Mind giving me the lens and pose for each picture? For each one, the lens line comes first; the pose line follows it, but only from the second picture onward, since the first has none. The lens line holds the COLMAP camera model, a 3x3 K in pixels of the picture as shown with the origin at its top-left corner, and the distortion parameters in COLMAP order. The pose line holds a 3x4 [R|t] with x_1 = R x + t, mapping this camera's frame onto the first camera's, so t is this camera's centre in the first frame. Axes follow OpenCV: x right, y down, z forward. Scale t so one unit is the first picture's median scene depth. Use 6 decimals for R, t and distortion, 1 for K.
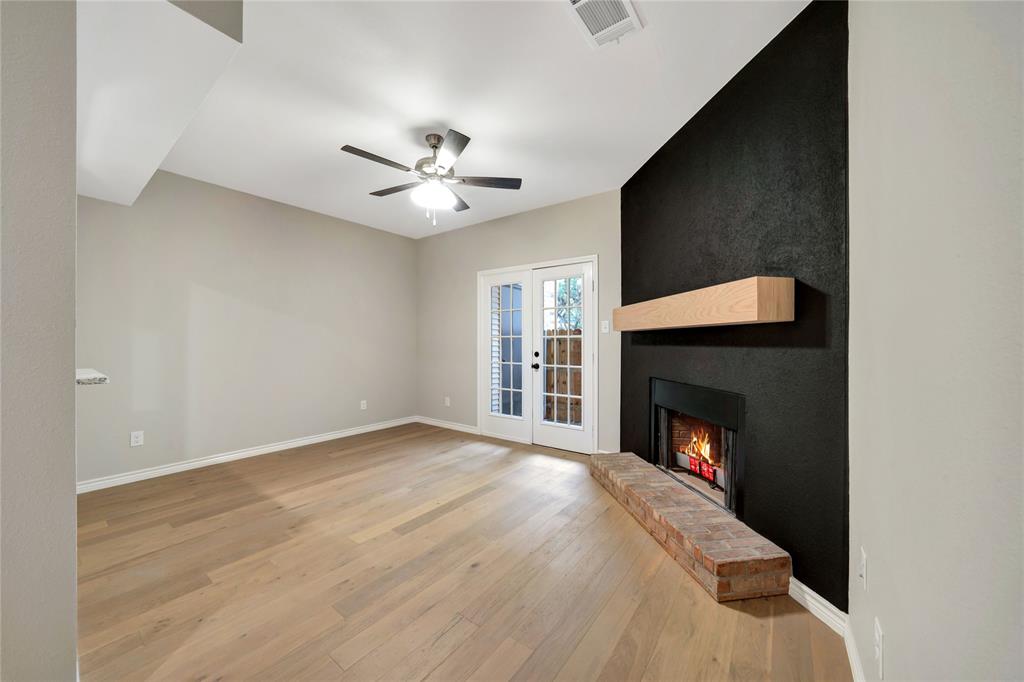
lens RADIAL K [[373.8, 0, 515.3], [0, 373.8, 343.8], [0, 0, 1]] dist [0.000165, 0.000062]
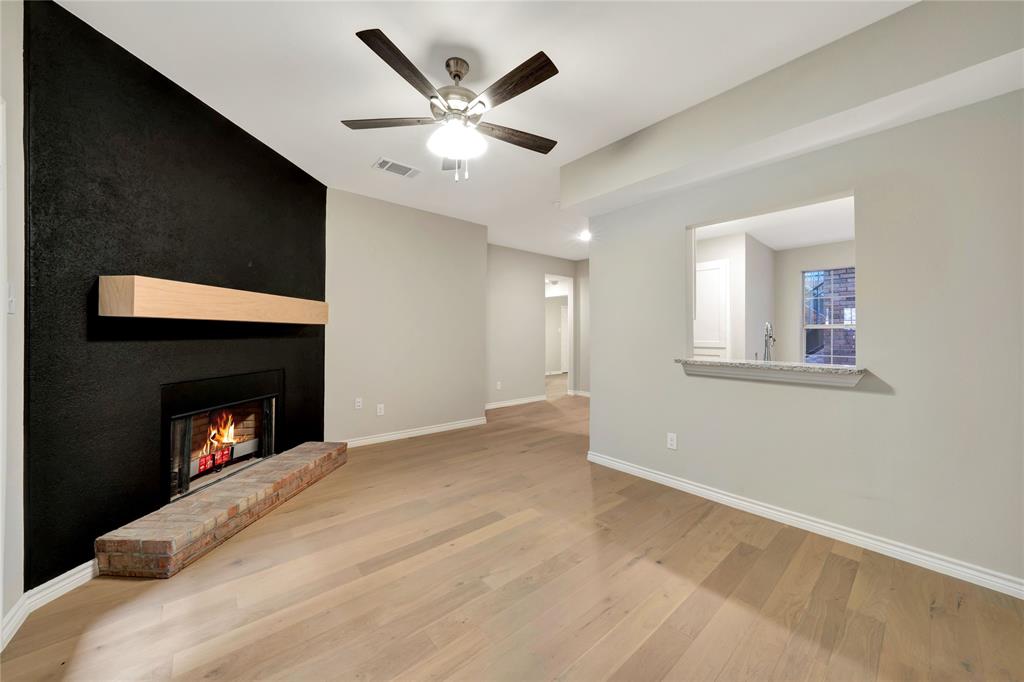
lens RADIAL K [[365.2, 0, 509.3], [0, 365.2, 333.9], [0, 0, 1]] dist [-0.001112, 0.000071]
pose [[-0.972656, 0.001707, 0.232246, -0.468416], [0.001909, 0.999998, 0.000646, -0.008794], [-0.232245, 0.001071, -0.972657, 1.609308]]
